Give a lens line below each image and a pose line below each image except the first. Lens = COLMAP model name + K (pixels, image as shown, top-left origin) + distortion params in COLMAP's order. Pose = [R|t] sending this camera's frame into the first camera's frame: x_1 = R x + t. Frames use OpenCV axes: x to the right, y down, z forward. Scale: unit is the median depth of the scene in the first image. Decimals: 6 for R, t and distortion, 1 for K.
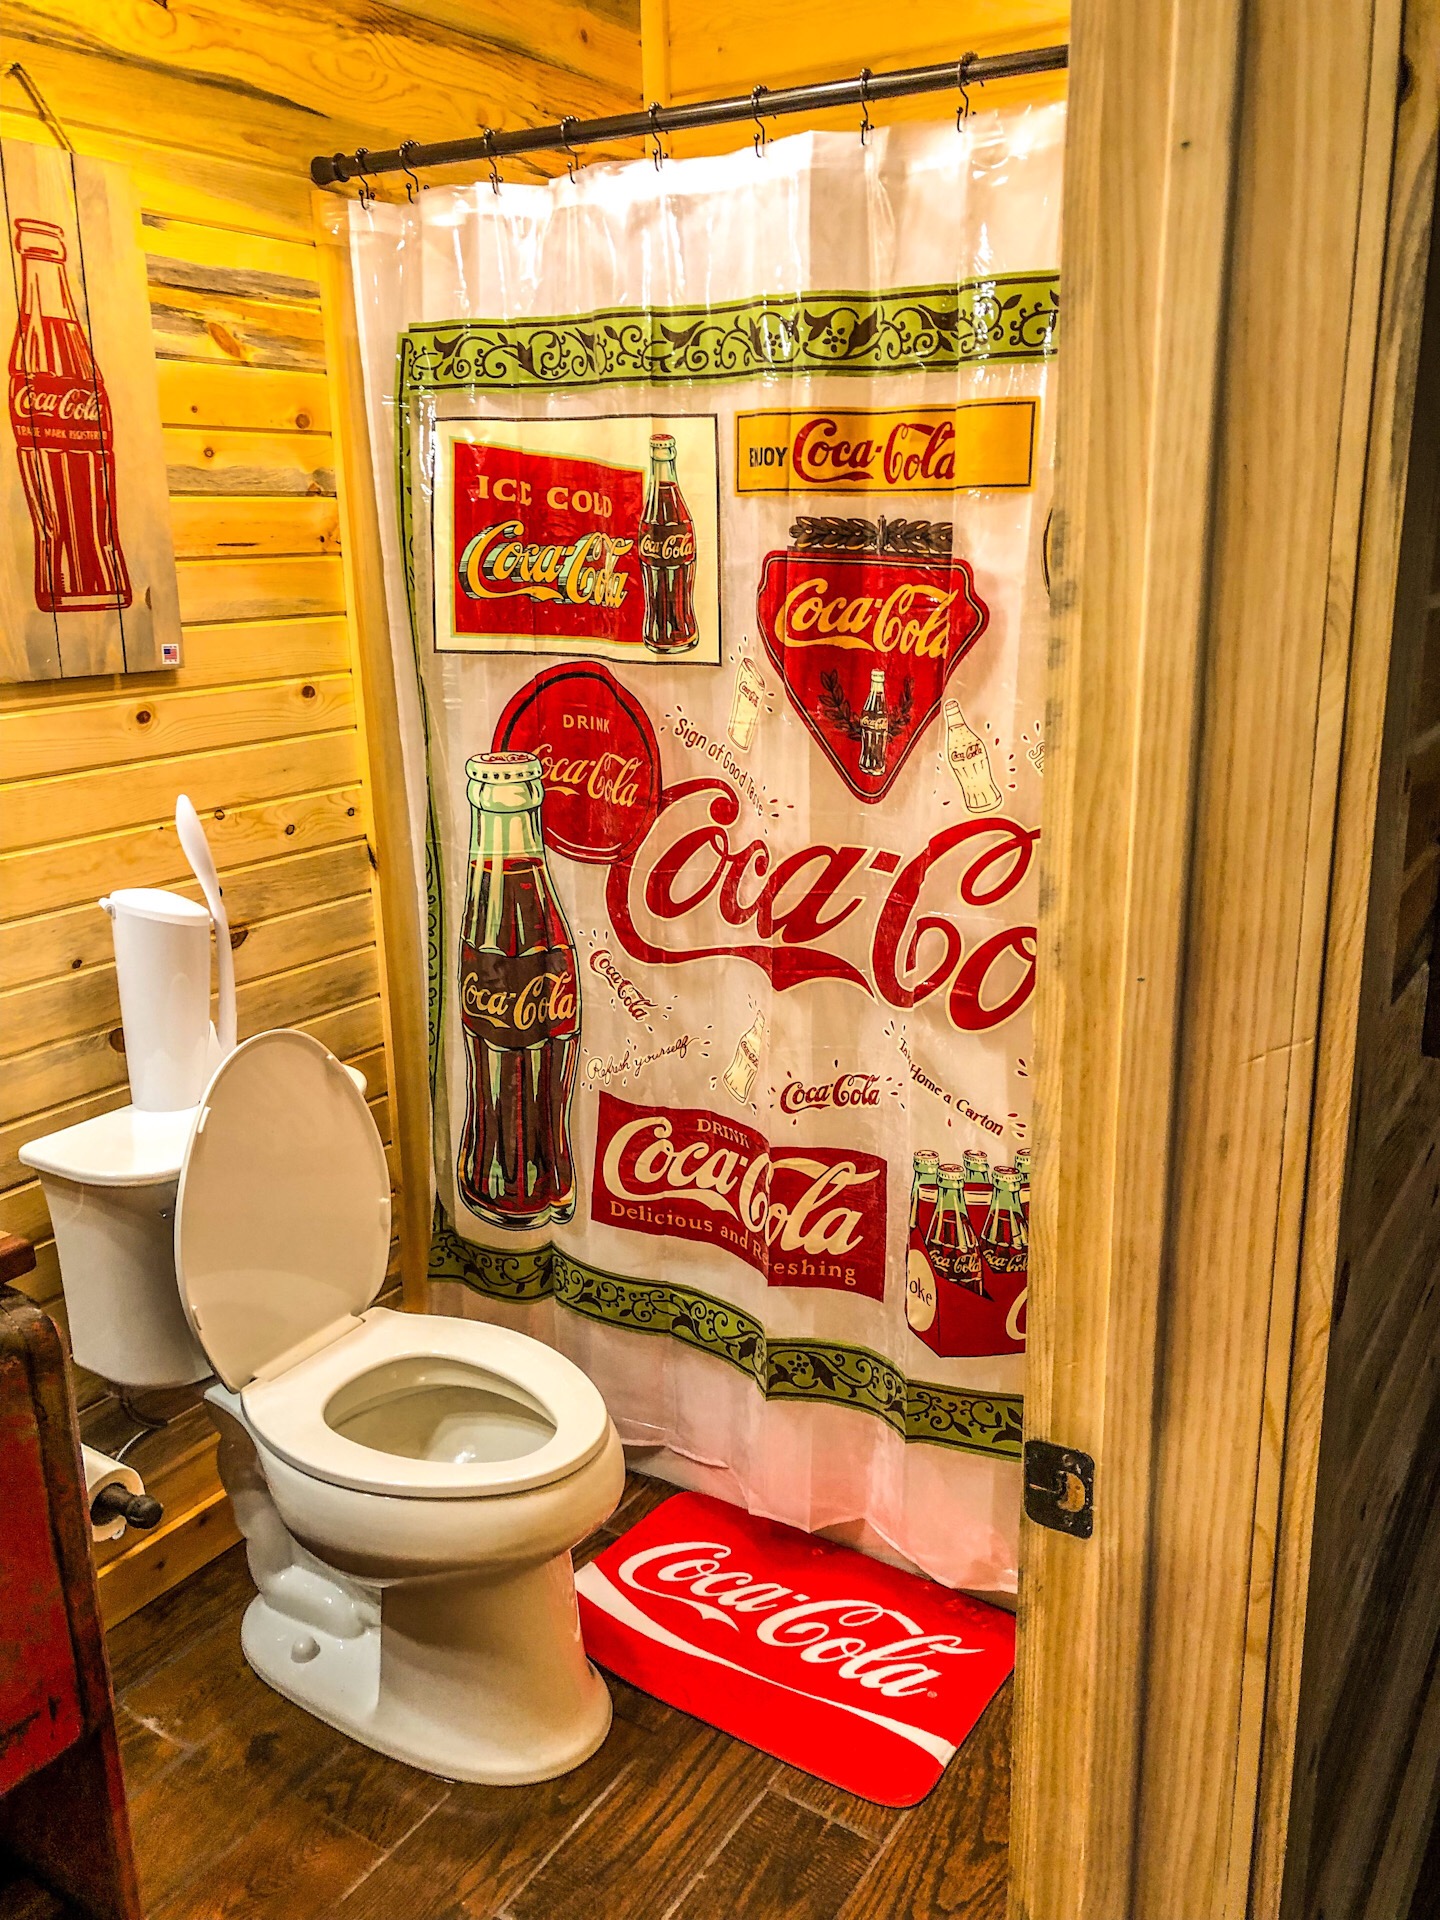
lens RADIAL K [[1571.6, 0, 717.7], [0, 1571.6, 957.8], [0, 0, 1]] dist [0.055440, -0.060684]
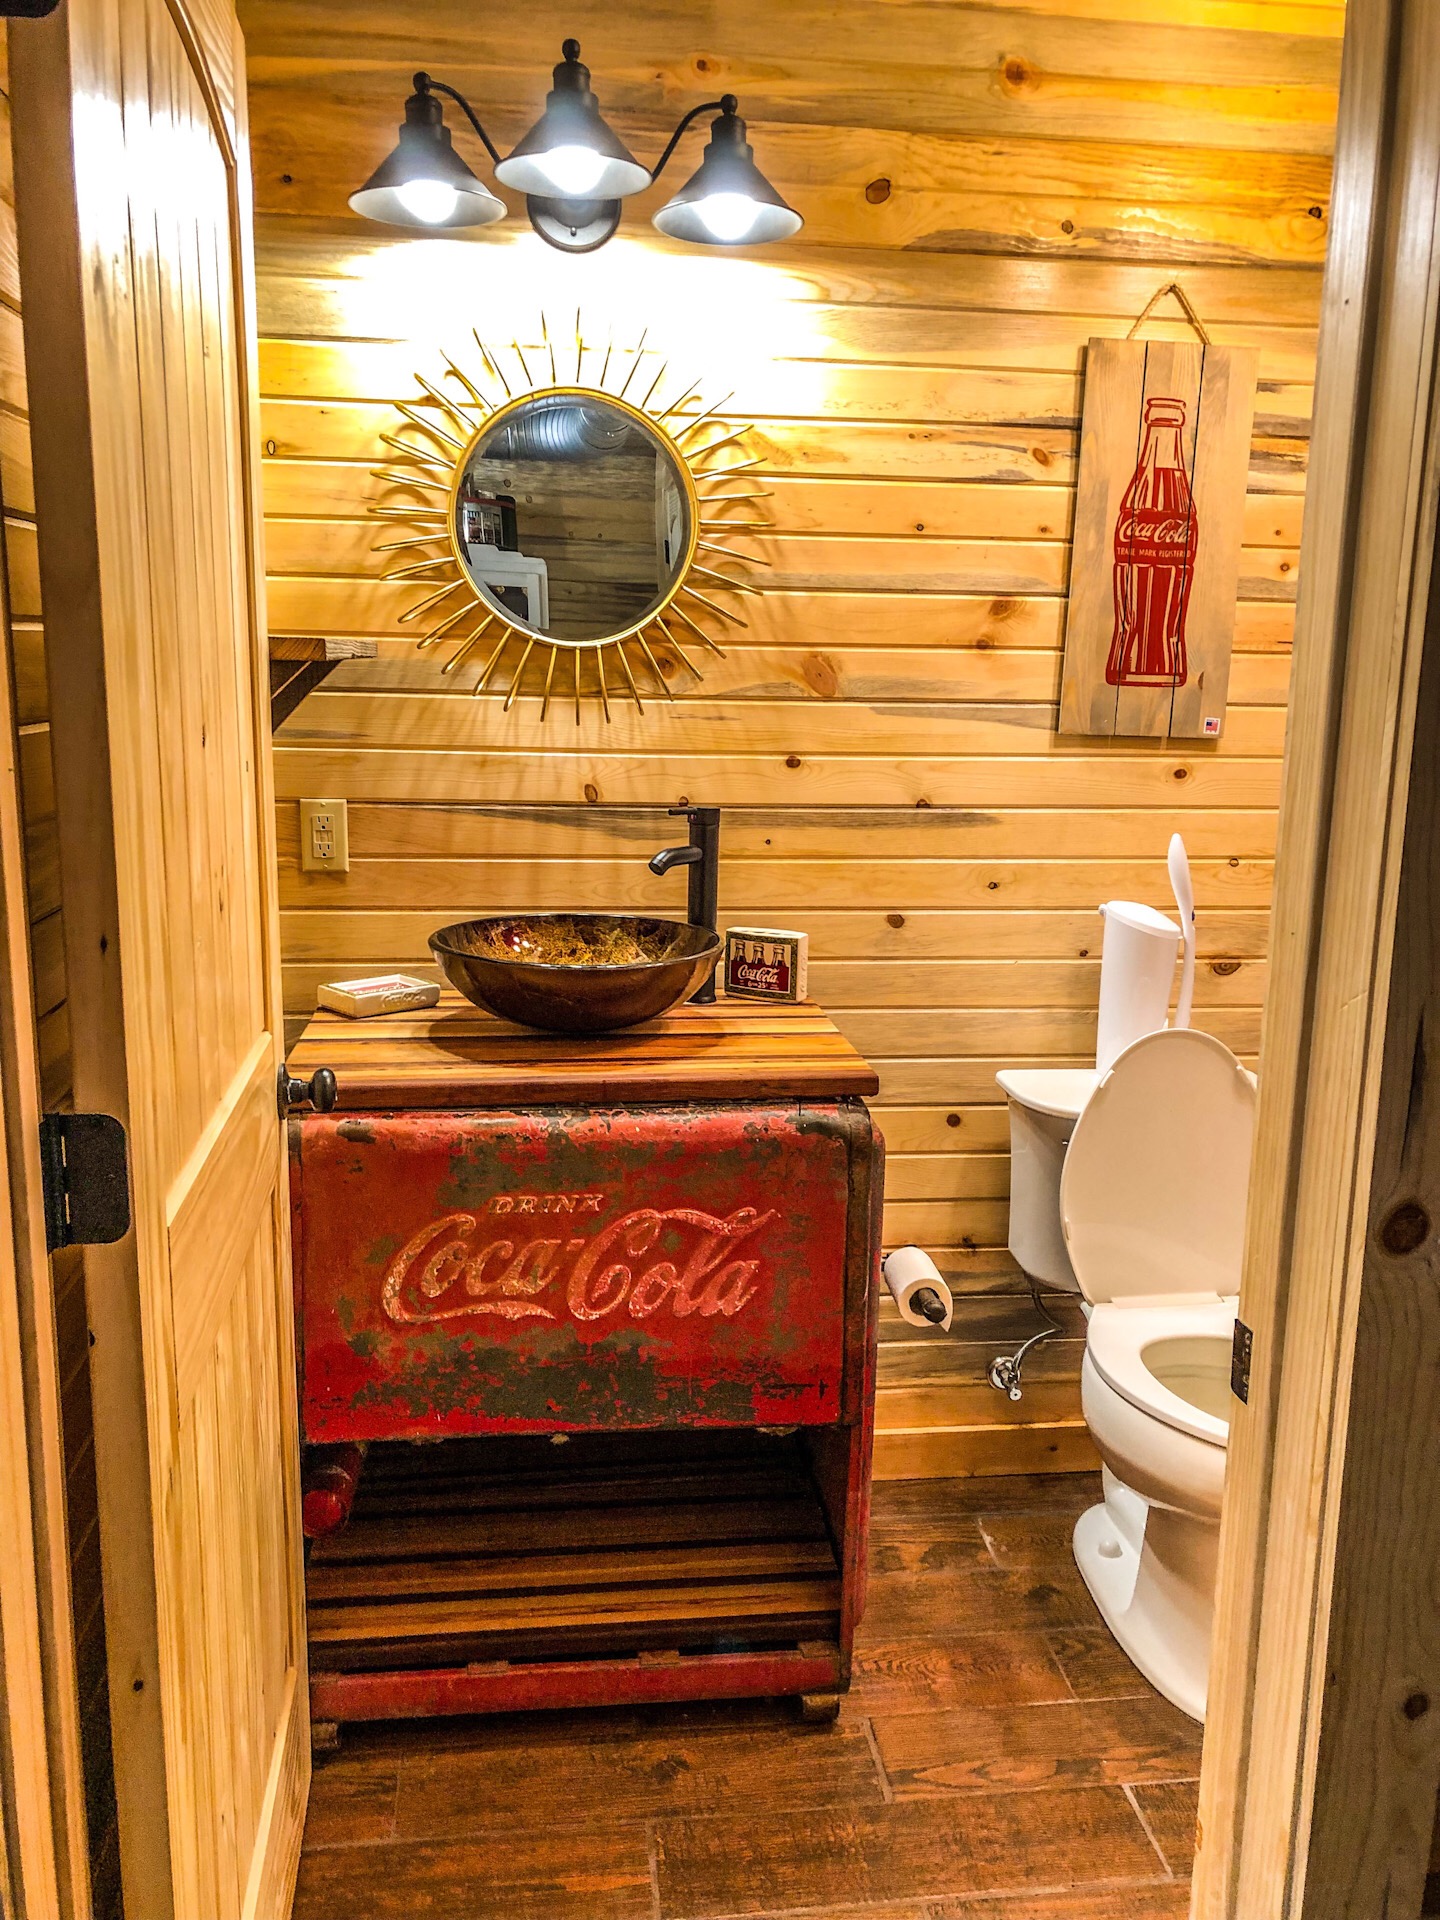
lens RADIAL K [[1571.6, 0, 718.1], [0, 1571.6, 960.4], [0, 0, 1]] dist [0.055440, -0.060684]
pose [[0.637117, 0.183242, -0.748668, 0.390679], [-0.241275, 0.969927, 0.032072, 0.042588], [0.732030, 0.160201, 0.662169, -0.080772]]
